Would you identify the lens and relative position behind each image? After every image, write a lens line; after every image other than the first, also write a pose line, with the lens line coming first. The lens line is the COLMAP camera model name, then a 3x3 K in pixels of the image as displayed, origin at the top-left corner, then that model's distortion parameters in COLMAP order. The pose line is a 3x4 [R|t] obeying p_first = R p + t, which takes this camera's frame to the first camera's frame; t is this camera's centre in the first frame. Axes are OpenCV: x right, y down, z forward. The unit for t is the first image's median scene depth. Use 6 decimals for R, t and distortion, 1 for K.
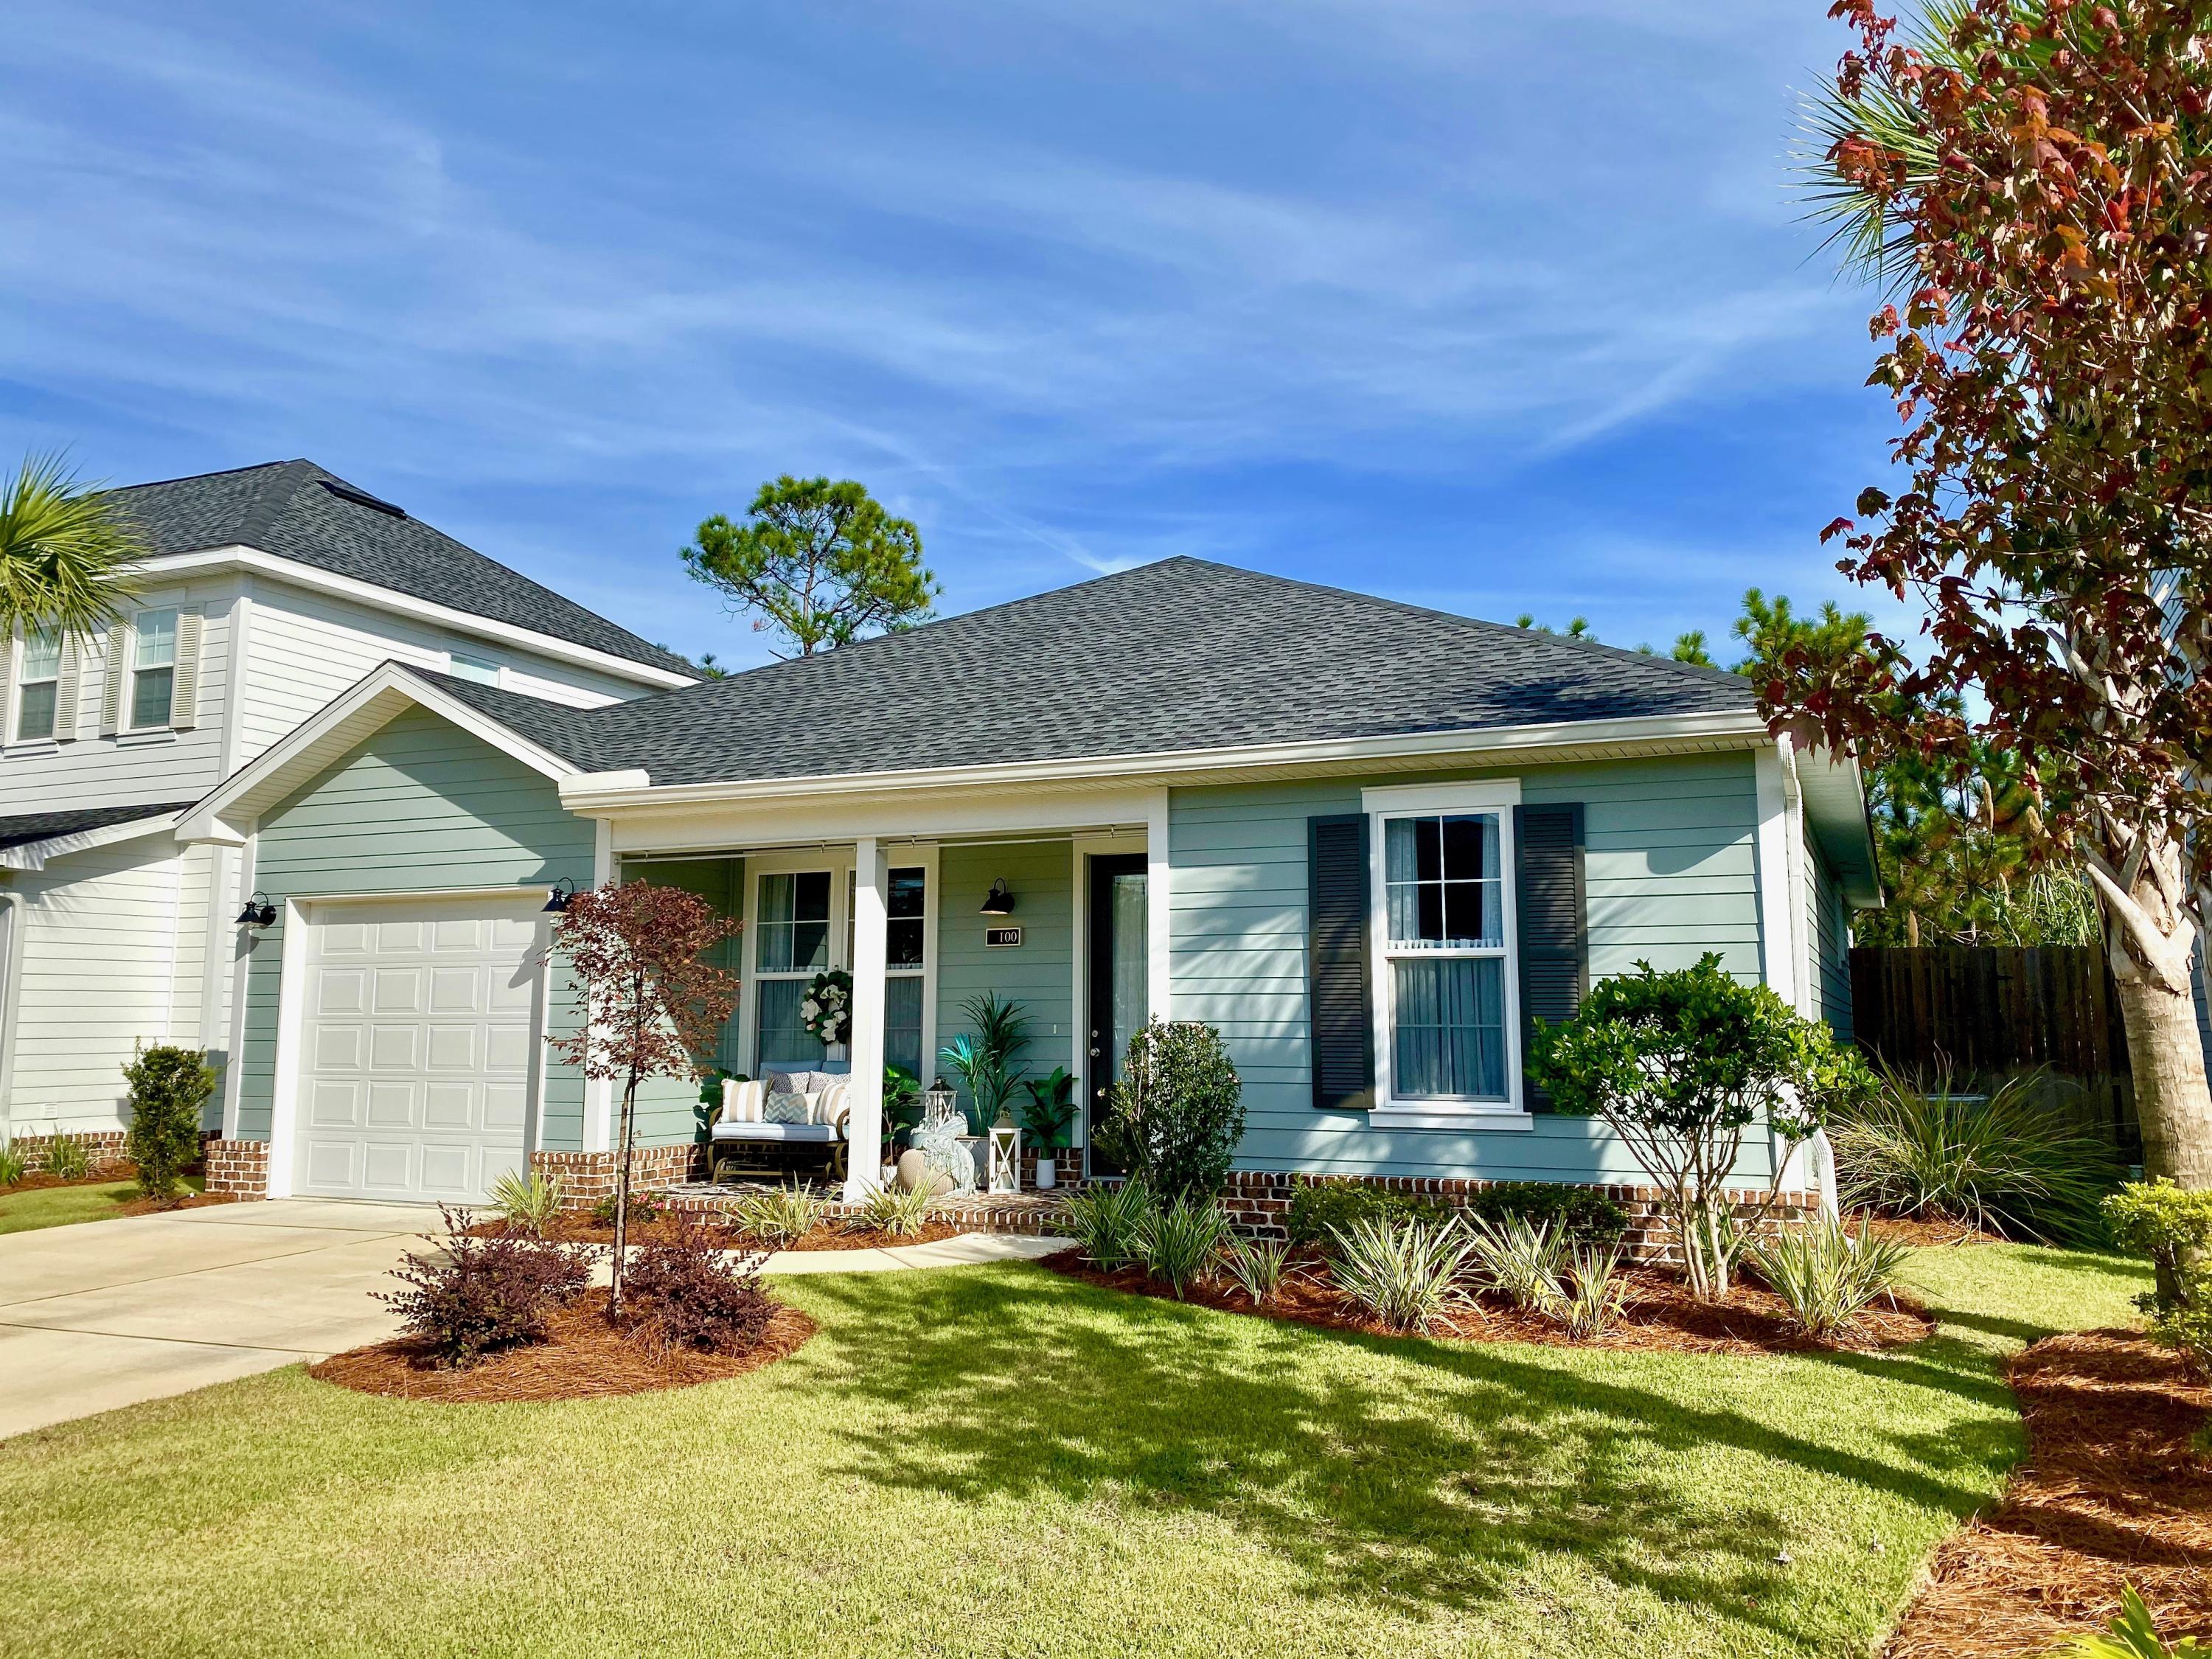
lens RADIAL K [[1677.9, 0, 1106.0], [0, 1677.9, 829.5], [0, 0, 1]] dist [0.137521, 0.000131]
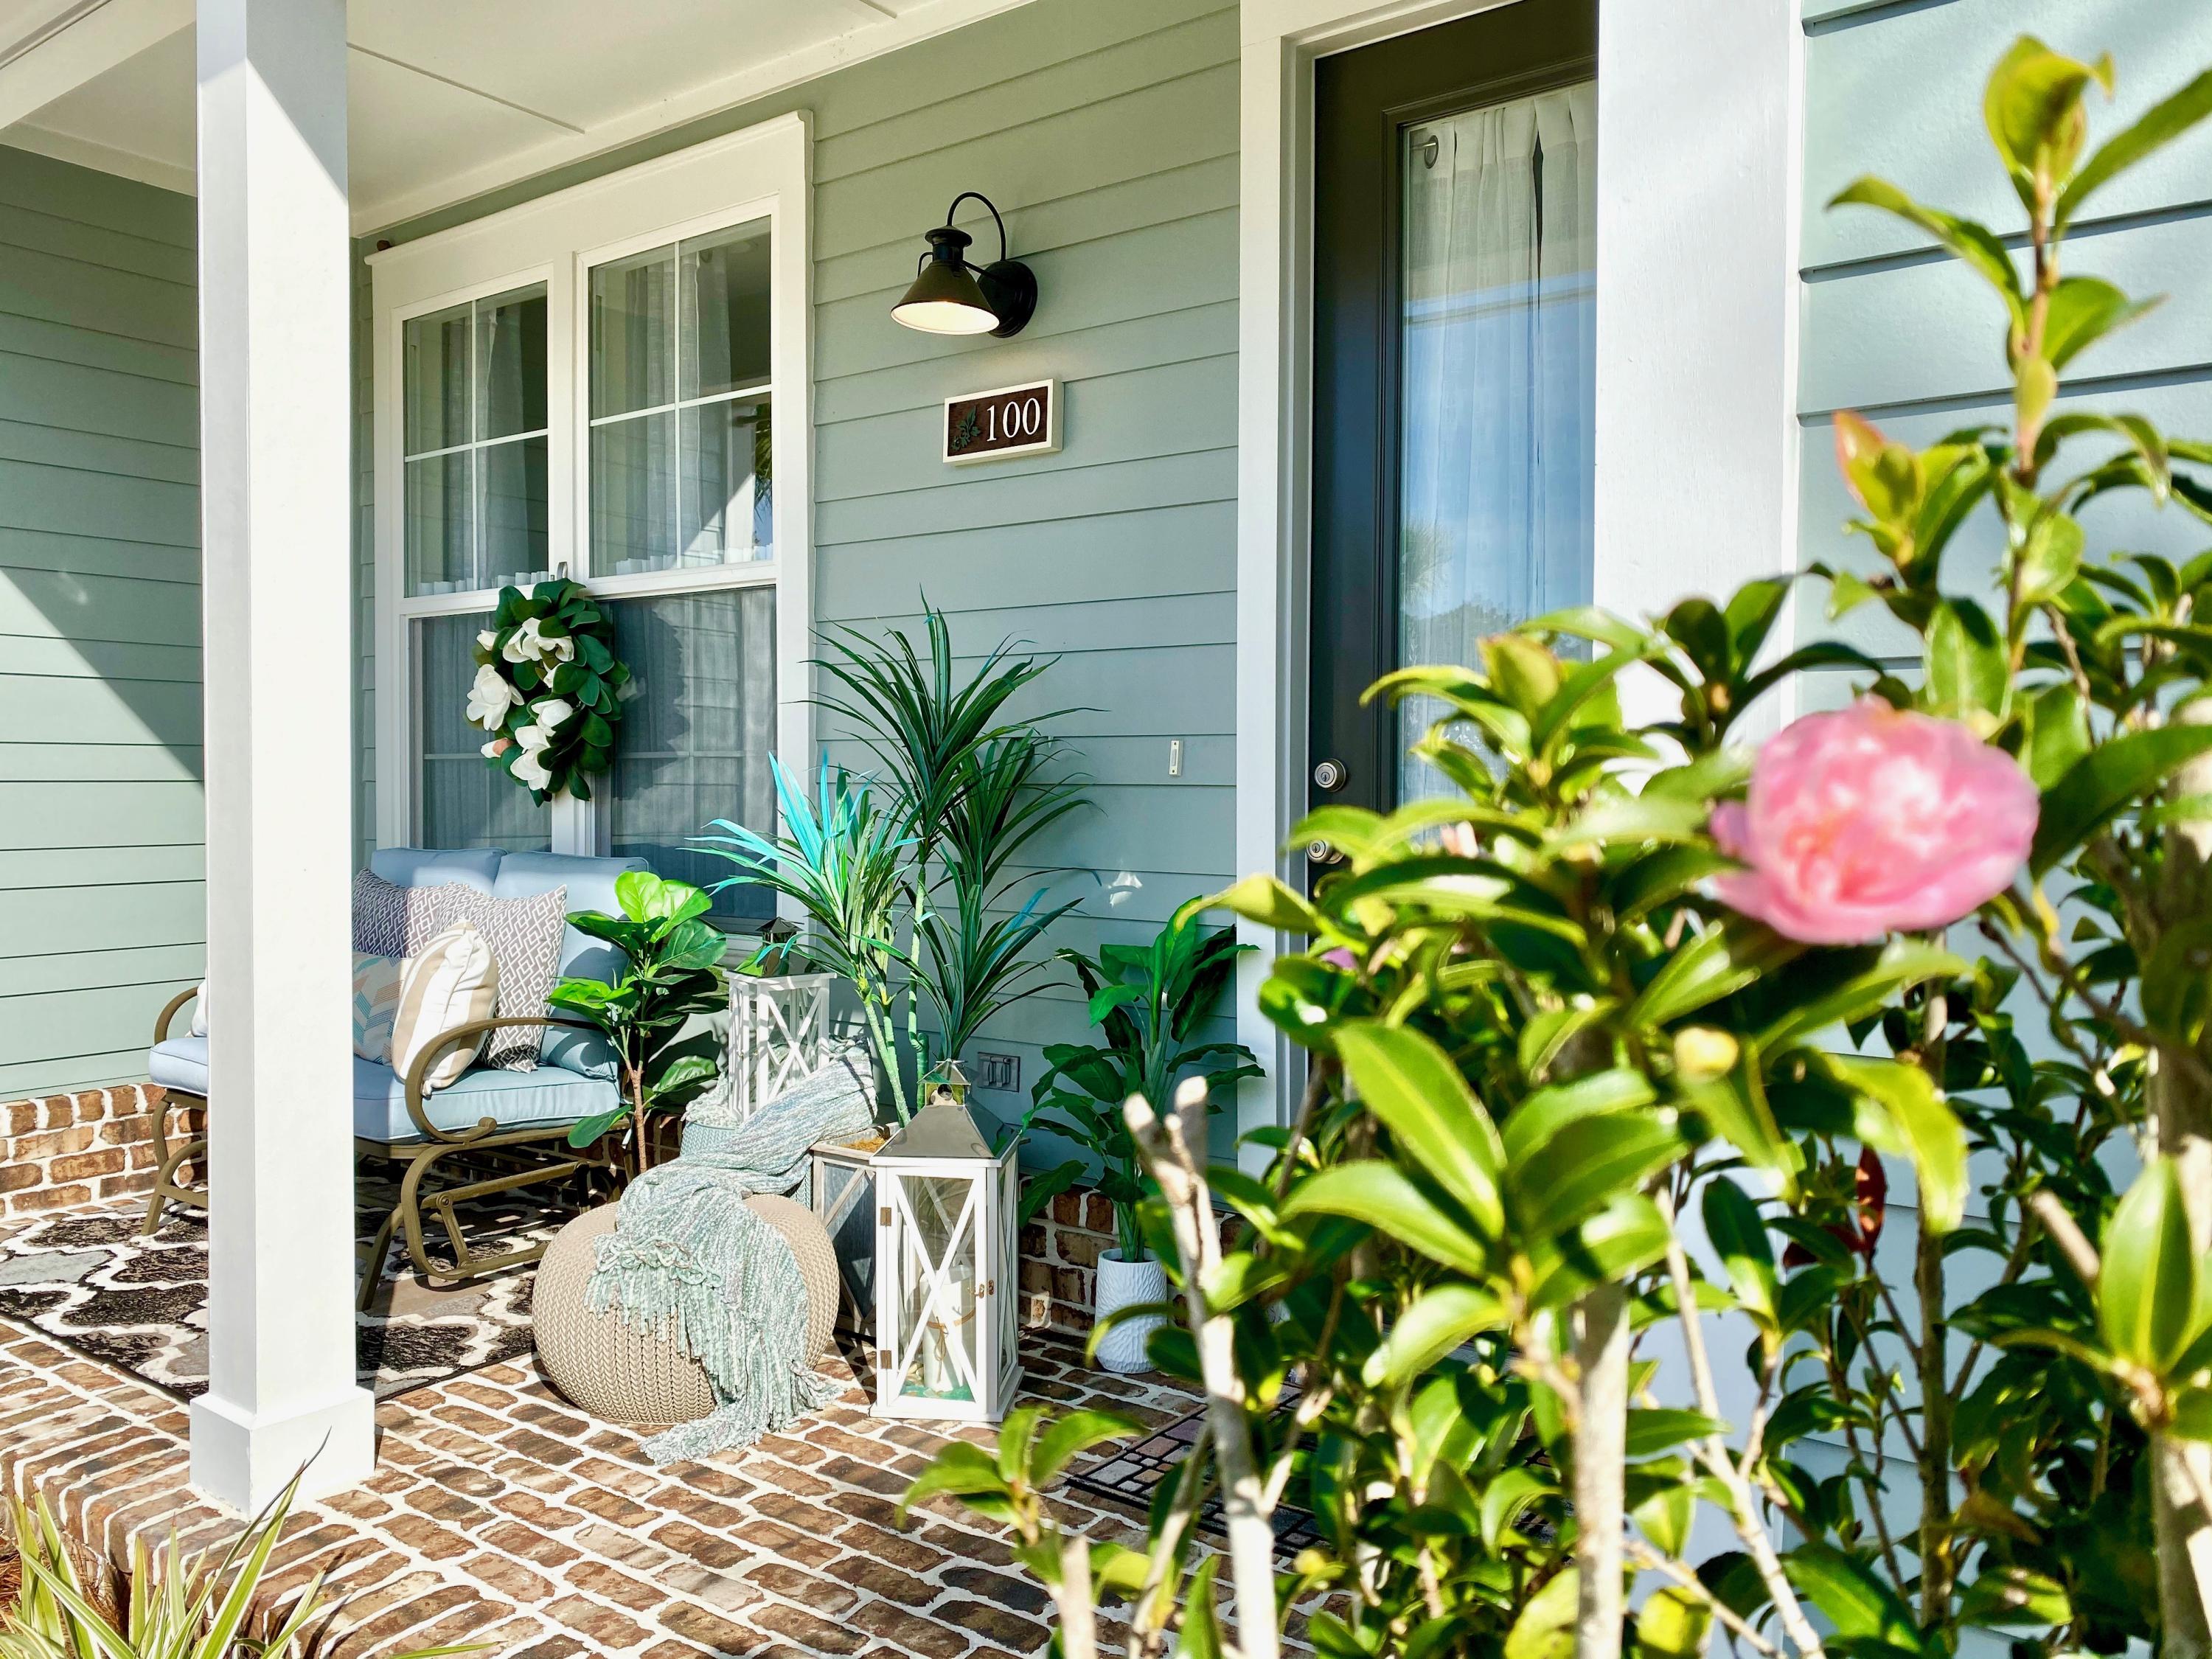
lens RADIAL K [[1678.7, 0, 1113.4], [0, 1678.7, 819.9], [0, 0, 1]] dist [0.056284, -0.098194]
pose [[0.973679, 0.007860, -0.227787, 0.019395], [0.024481, 0.990017, 0.138802, 0.093731], [0.226604, -0.140725, 0.963767, 0.756919]]
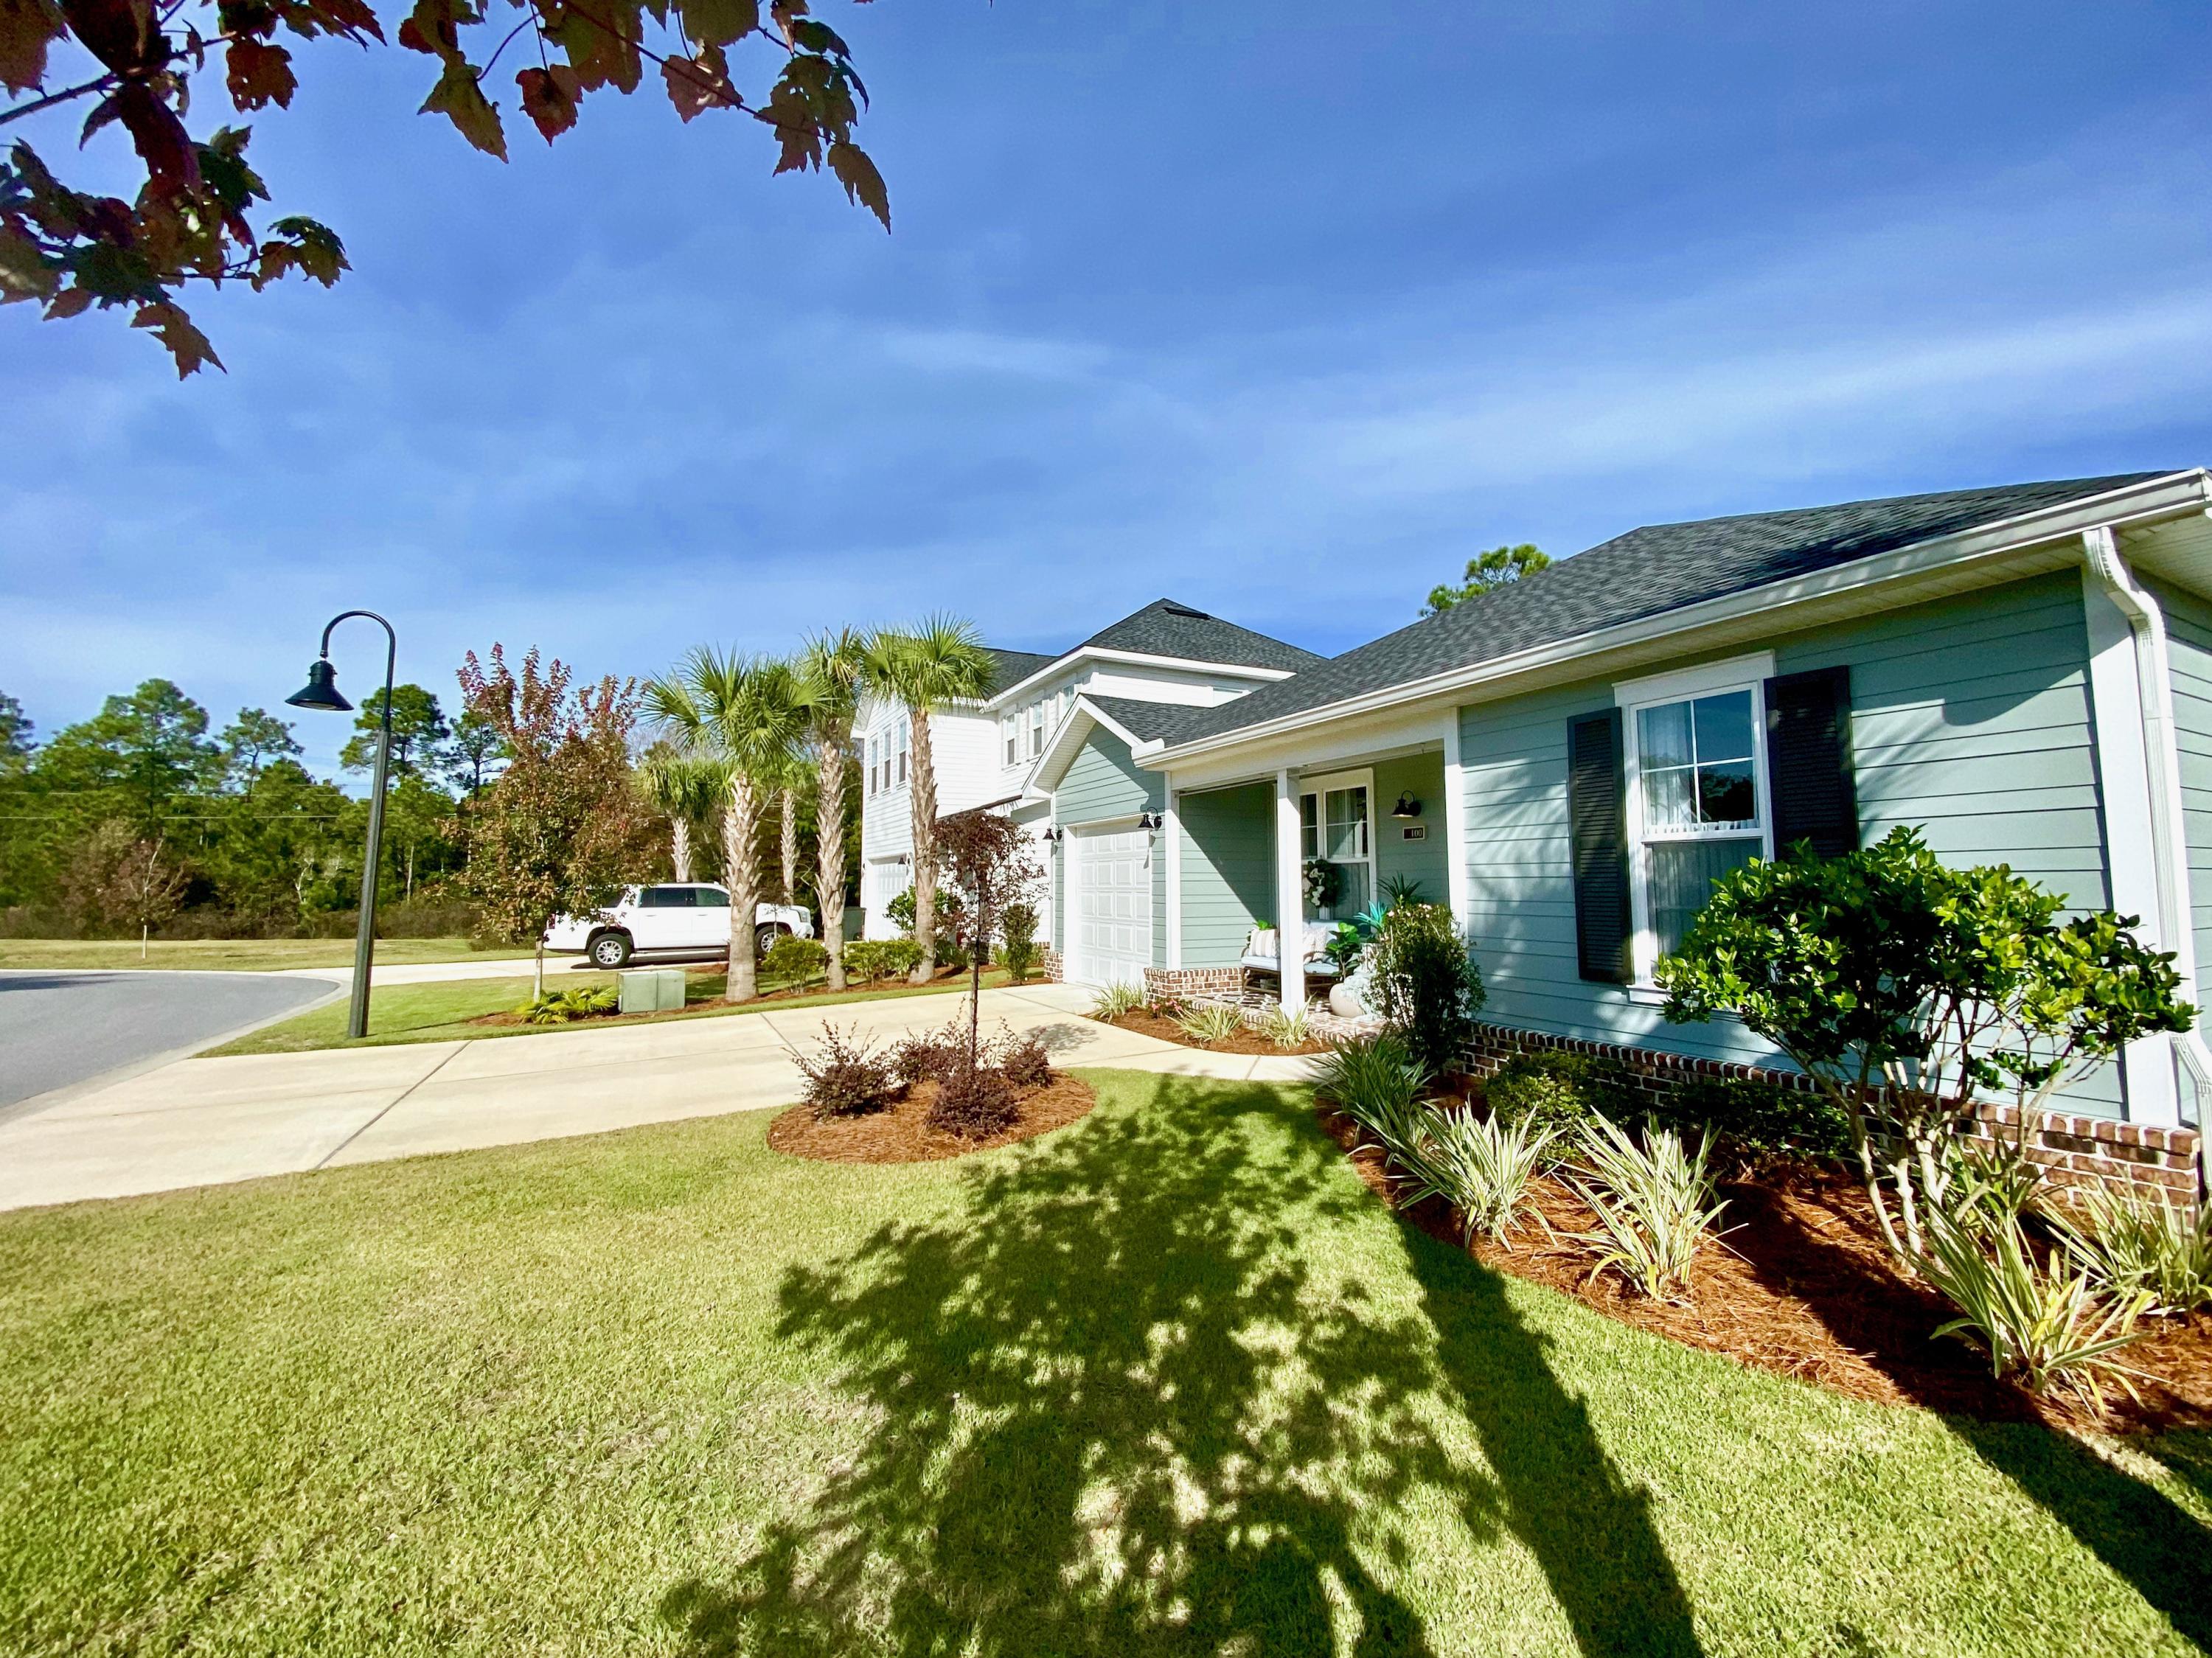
lens RADIAL K [[884.9, 0, 1151.9], [0, 884.9, 821.7], [0, 0, 1]] dist [-0.000716, -0.000293]
pose [[0.788540, -0.046365, -0.613233, 0.218025], [0.077299, 0.996718, 0.024037, 0.022013], [0.610106, -0.066356, 0.789536, 0.315733]]
